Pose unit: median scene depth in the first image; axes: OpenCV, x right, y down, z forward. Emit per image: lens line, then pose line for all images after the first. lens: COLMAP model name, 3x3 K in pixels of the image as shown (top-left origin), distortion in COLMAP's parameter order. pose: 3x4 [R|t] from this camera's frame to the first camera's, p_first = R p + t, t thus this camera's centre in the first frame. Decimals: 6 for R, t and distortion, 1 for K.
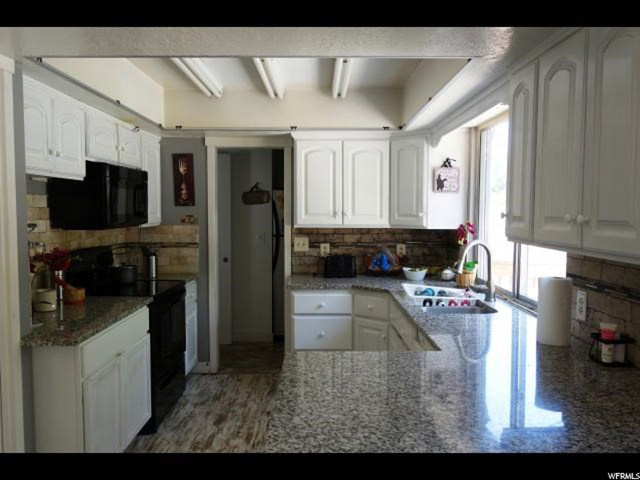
lens RADIAL K [[508.4, 0, 319.4], [0, 508.4, 240.4], [0, 0, 1]] dist [0.008855, -0.001821]
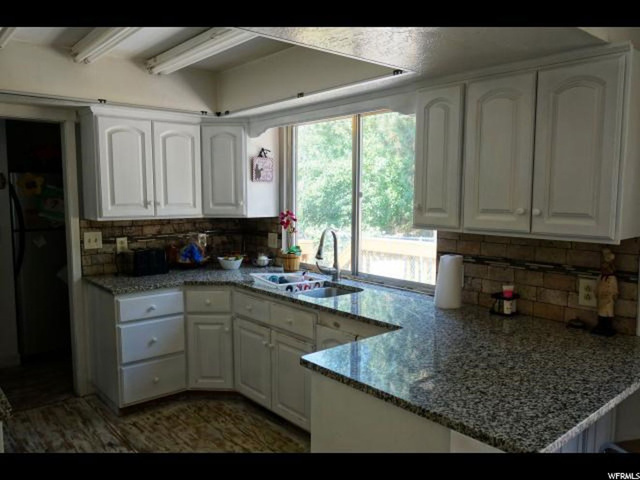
lens RADIAL K [[508.4, 0, 320.0], [0, 508.4, 241.1], [0, 0, 1]] dist [0.008855, -0.001821]
pose [[0.759036, -0.064098, 0.647886, -0.334729], [0.038471, 0.997819, 0.053647, -0.024299], [-0.649911, -0.015795, 0.759846, 0.134889]]
